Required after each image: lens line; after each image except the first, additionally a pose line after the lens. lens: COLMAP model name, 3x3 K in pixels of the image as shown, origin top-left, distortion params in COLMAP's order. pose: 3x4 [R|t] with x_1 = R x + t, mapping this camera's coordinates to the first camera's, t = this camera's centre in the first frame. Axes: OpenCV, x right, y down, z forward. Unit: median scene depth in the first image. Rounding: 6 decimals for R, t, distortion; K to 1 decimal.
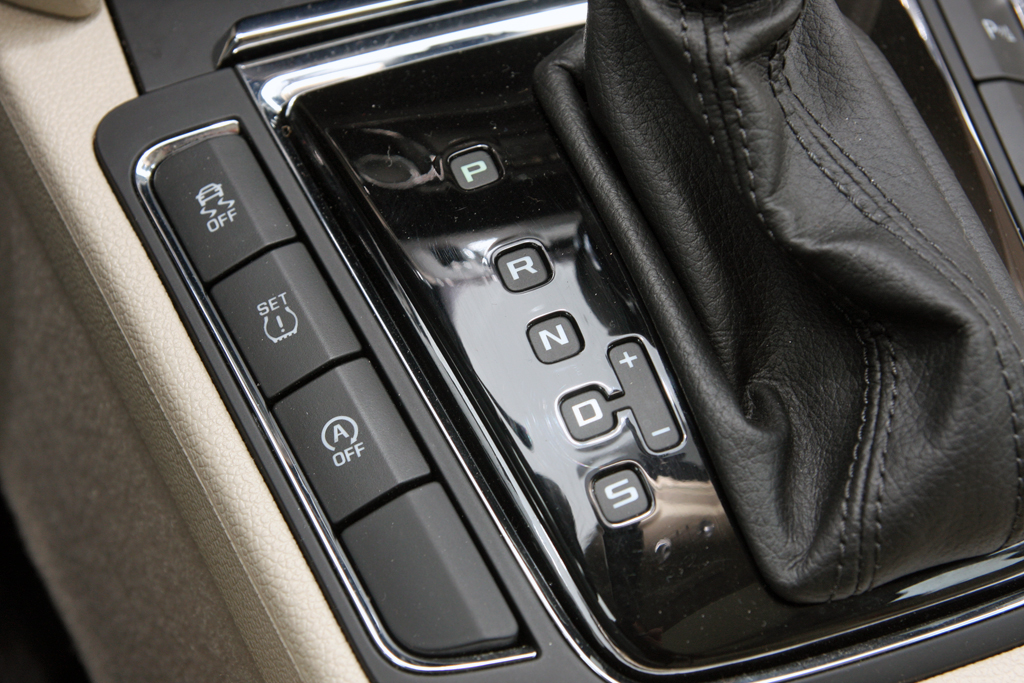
lens RADIAL K [[1953.4, 0, 512.0], [0, 1953.4, 345.6], [0, 0, 1]] dist [0.026992, 0.000000]
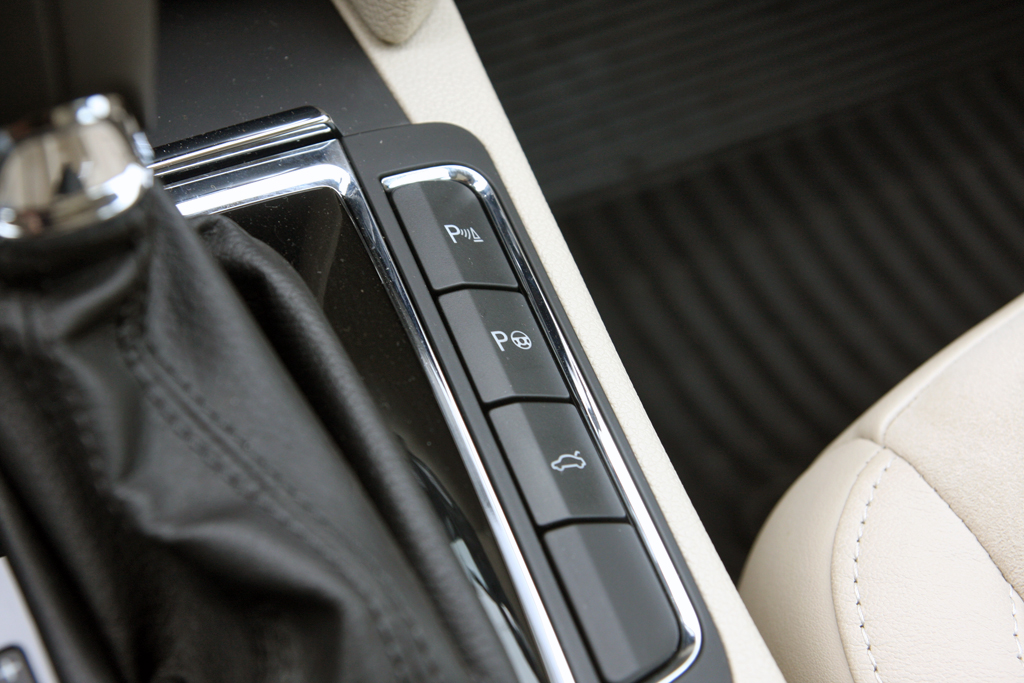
lens RADIAL K [[1953.4, 0, 510.5], [0, 1953.4, 339.3], [0, 0, 1]] dist [0.026992, 0.000000]
pose [[0.992947, -0.109162, 0.046267, 0.266001], [0.111238, 0.992776, -0.044954, -0.078448], [-0.041025, 0.049784, 0.997917, 0.078677]]
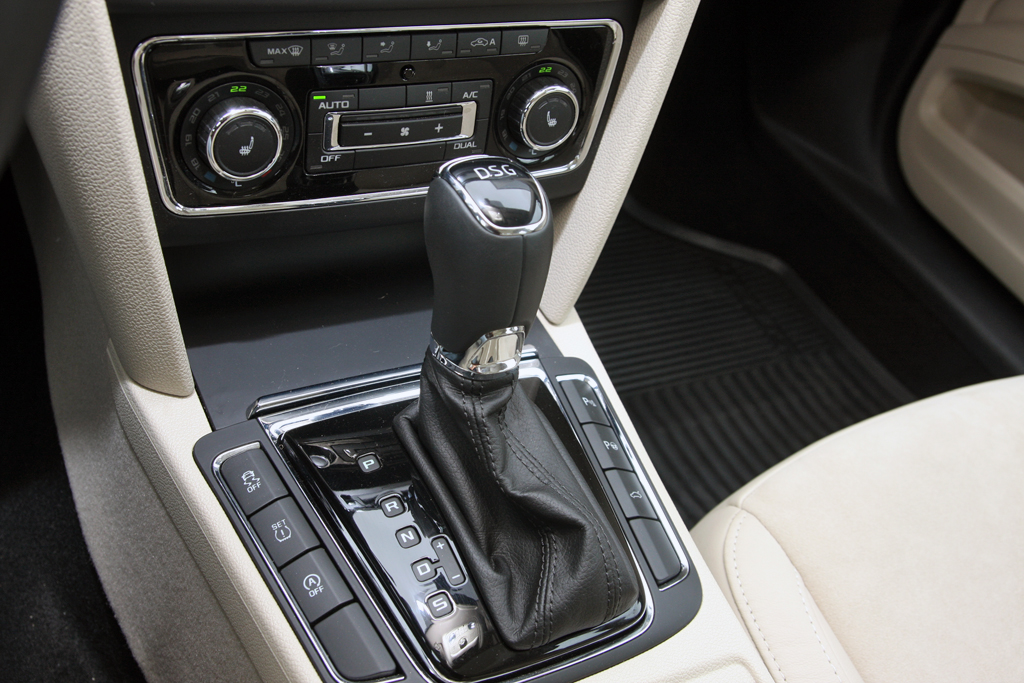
lens RADIAL K [[1118.6, 0, 489.9], [0, 1118.6, 354.5], [0, 0, 1]] dist [-0.030404, 0.000000]
pose [[0.986057, 0.007194, 0.166253, -0.102657], [0.024472, 0.981933, -0.187639, 0.034362], [-0.164600, 0.189091, 0.968066, -0.317418]]
